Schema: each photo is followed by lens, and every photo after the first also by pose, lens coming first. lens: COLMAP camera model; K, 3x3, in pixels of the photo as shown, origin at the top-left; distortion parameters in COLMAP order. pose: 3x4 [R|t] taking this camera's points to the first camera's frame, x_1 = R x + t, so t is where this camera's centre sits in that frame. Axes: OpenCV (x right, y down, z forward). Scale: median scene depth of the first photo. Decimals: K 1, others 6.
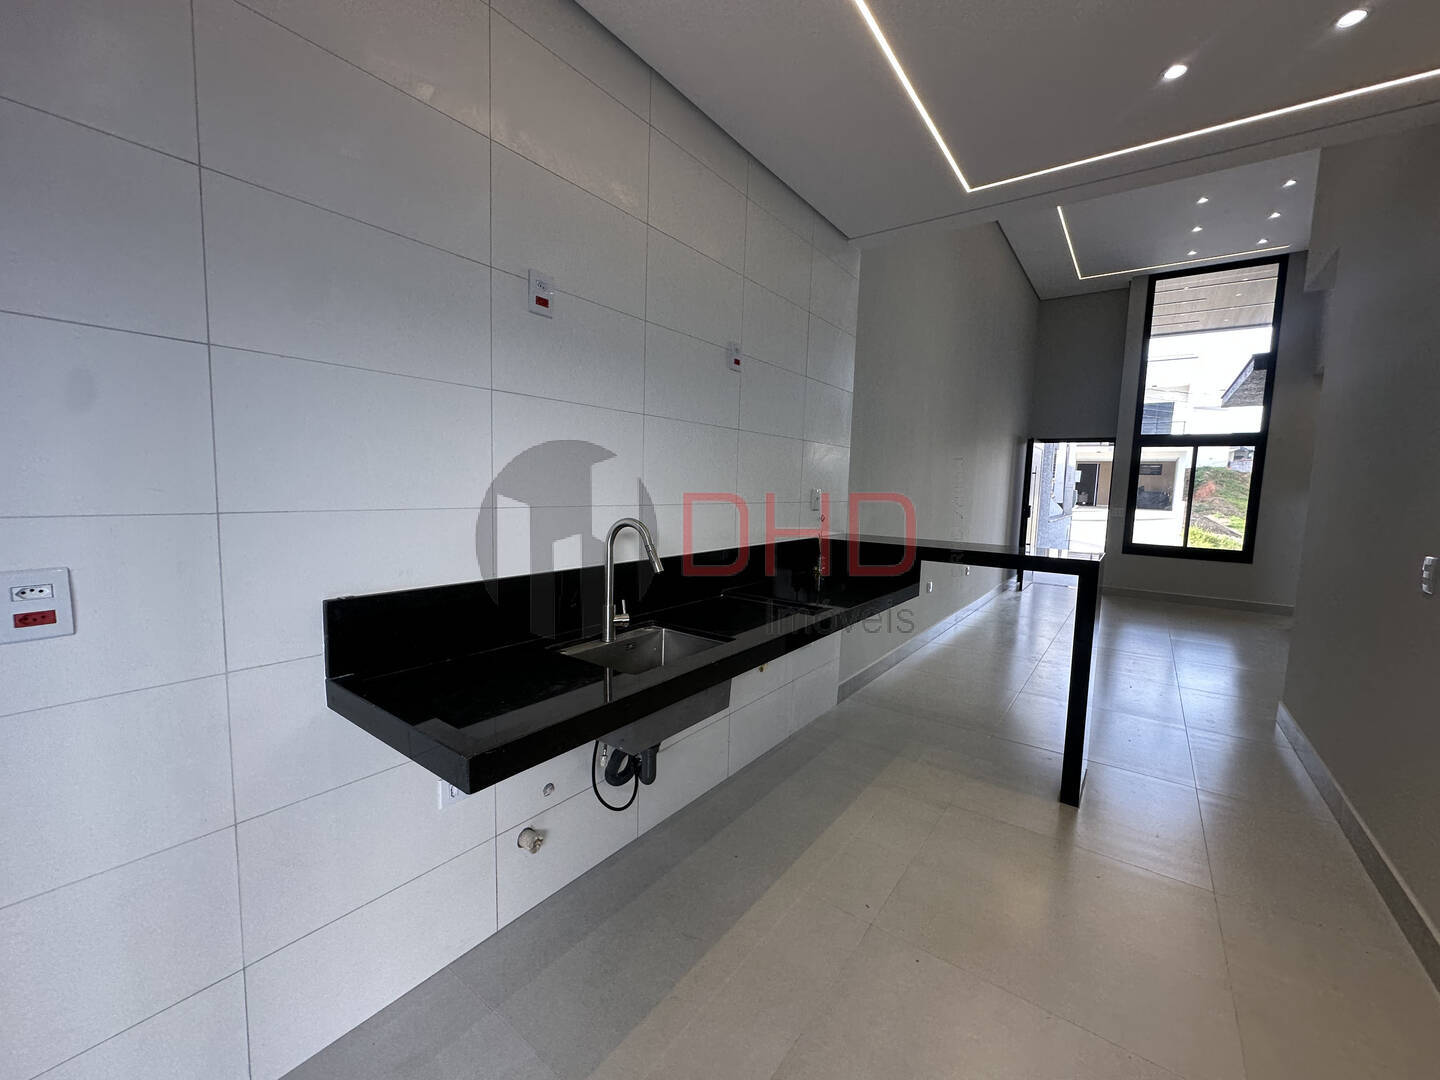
lens RADIAL K [[577.1, 0, 720.0], [0, 577.1, 540.0], [0, 0, 1]] dist [-0.002710, 0.000300]
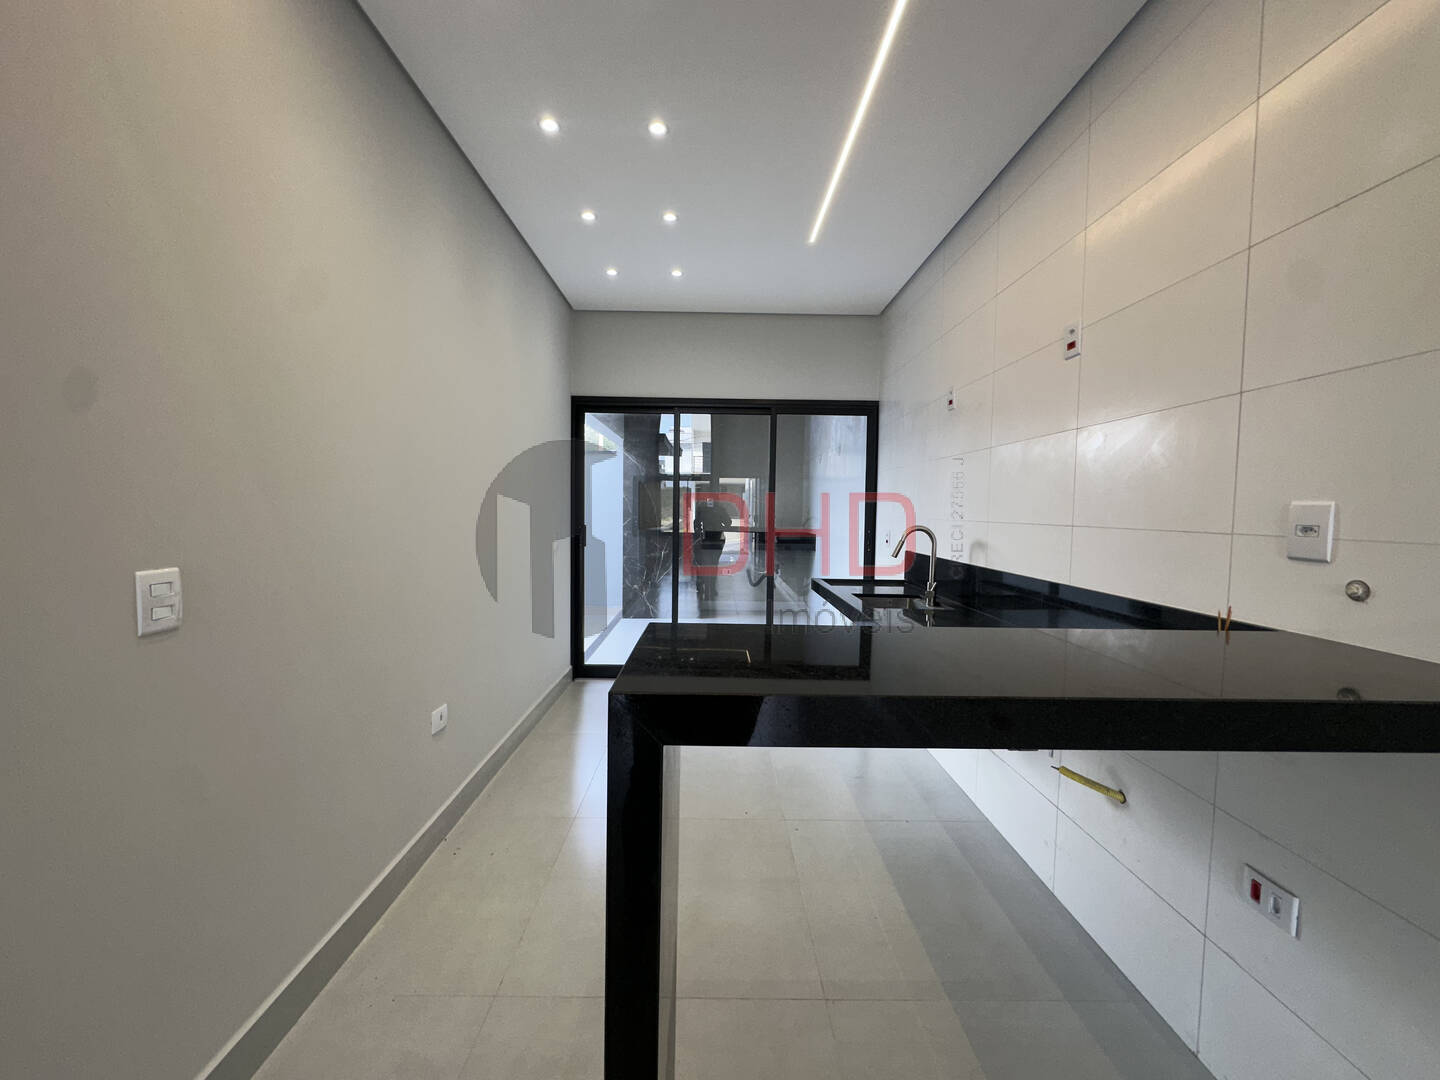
lens RADIAL K [[577.1, 0, 720.0], [0, 577.1, 540.0], [0, 0, 1]] dist [-0.002710, 0.000300]
pose [[-0.790639, -0.009936, -0.612203, 1.207695], [-0.099004, 0.988785, 0.111812, -0.121390], [0.604226, 0.149013, -0.782755, 1.867149]]
